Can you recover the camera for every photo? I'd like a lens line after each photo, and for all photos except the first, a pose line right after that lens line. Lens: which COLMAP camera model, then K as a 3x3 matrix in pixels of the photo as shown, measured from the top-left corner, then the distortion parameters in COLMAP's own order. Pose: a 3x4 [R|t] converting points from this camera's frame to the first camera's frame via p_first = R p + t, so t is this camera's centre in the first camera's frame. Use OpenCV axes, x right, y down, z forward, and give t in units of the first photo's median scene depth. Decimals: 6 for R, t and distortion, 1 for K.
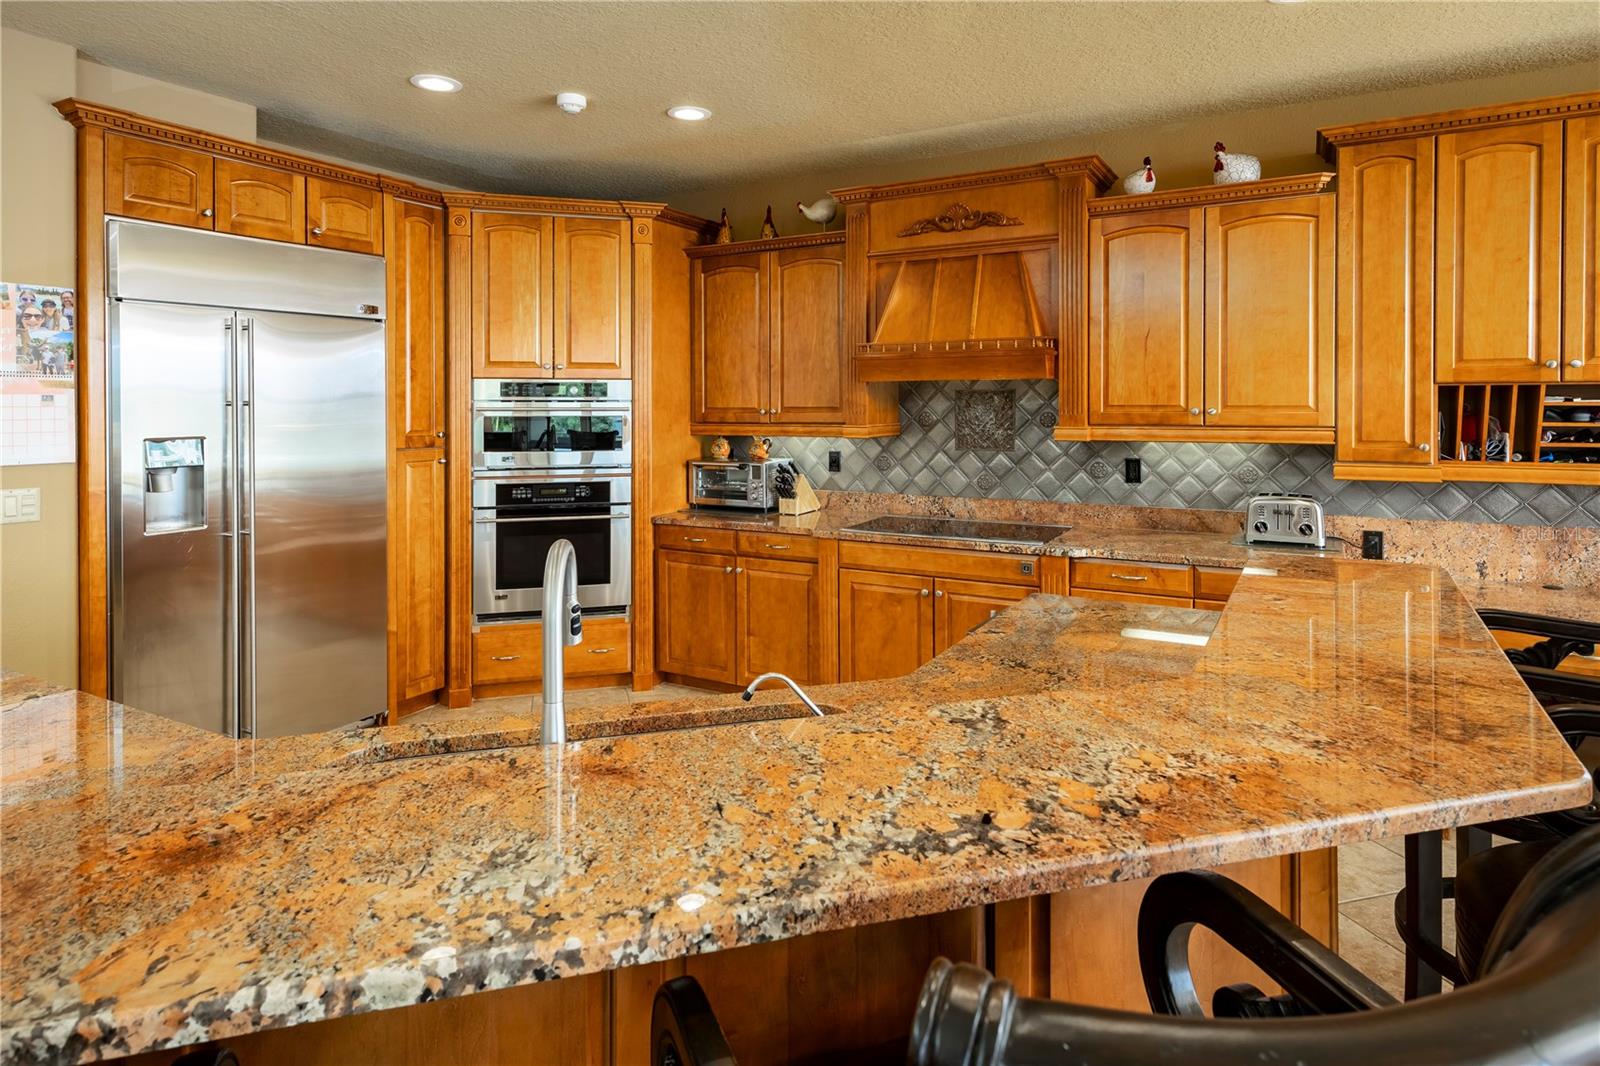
lens RADIAL K [[876.7, 0, 818.2], [0, 876.7, 404.7], [0, 0, 1]] dist [0.004331, 0.001233]
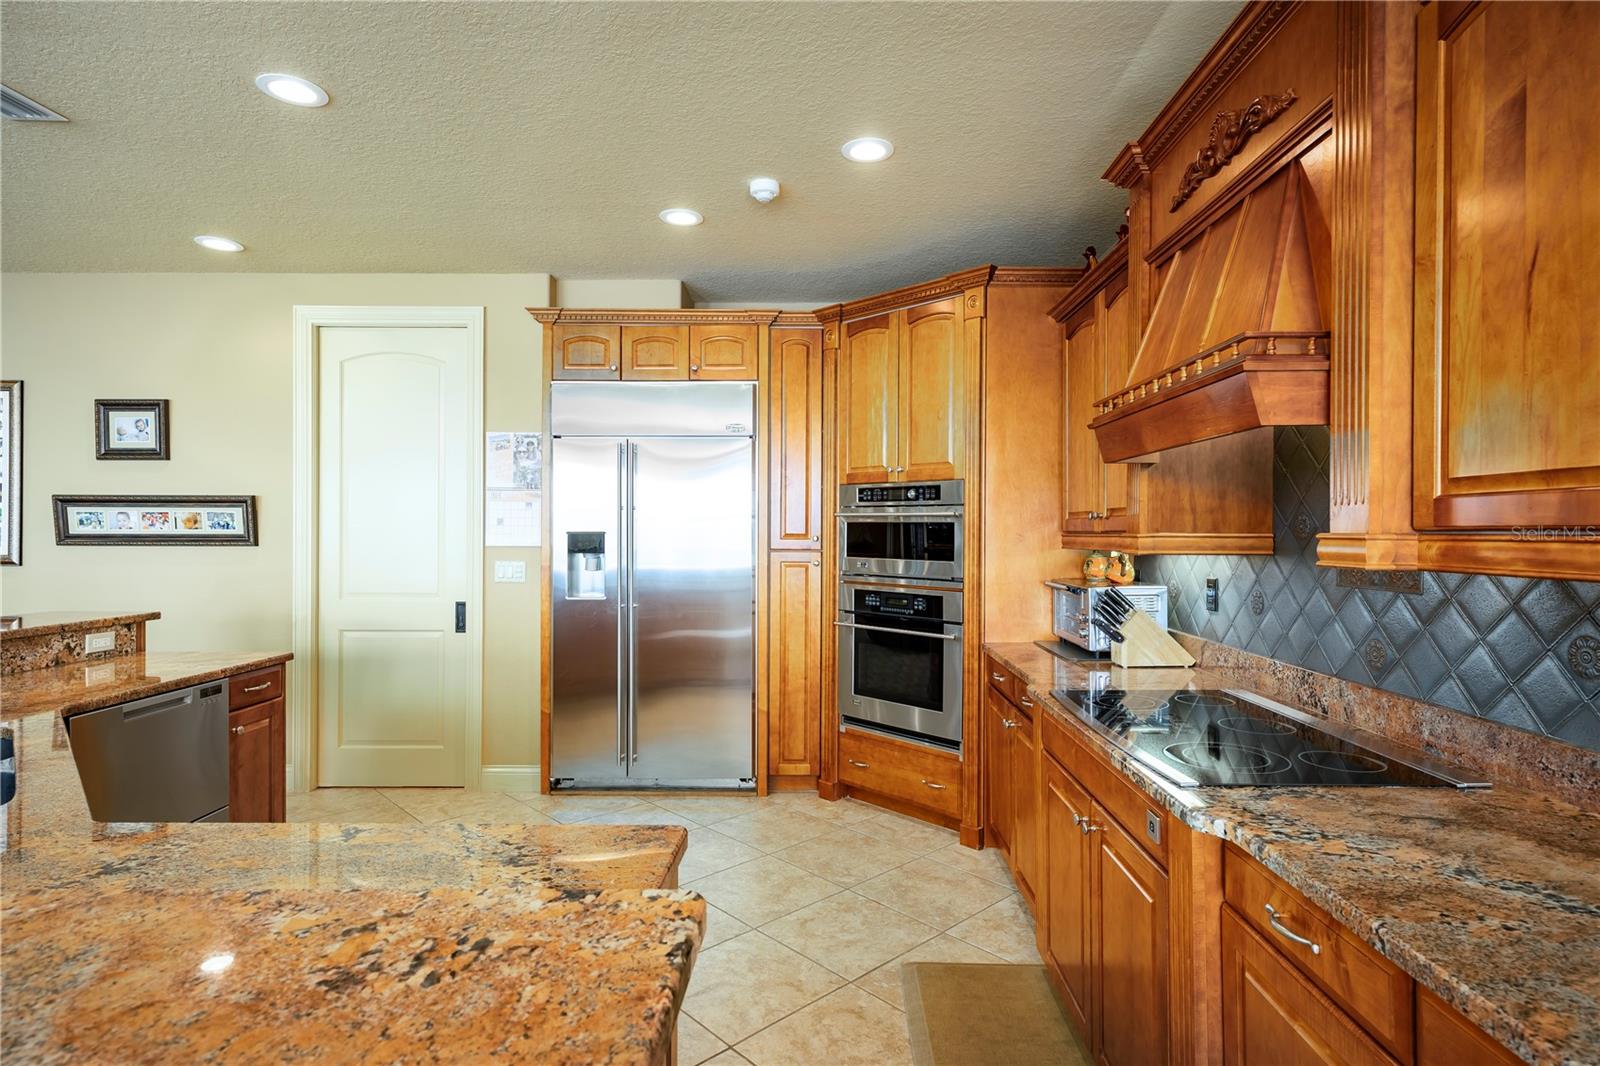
lens RADIAL K [[813.3, 0, 808.0], [0, 813.3, 523.9], [0, 0, 1]] dist [0.000012, 0.000177]
pose [[0.486744, 0.001073, -0.873544, 0.428543], [-0.007692, 0.999966, -0.003057, 0.019311], [0.873511, 0.008207, 0.486736, 0.504883]]
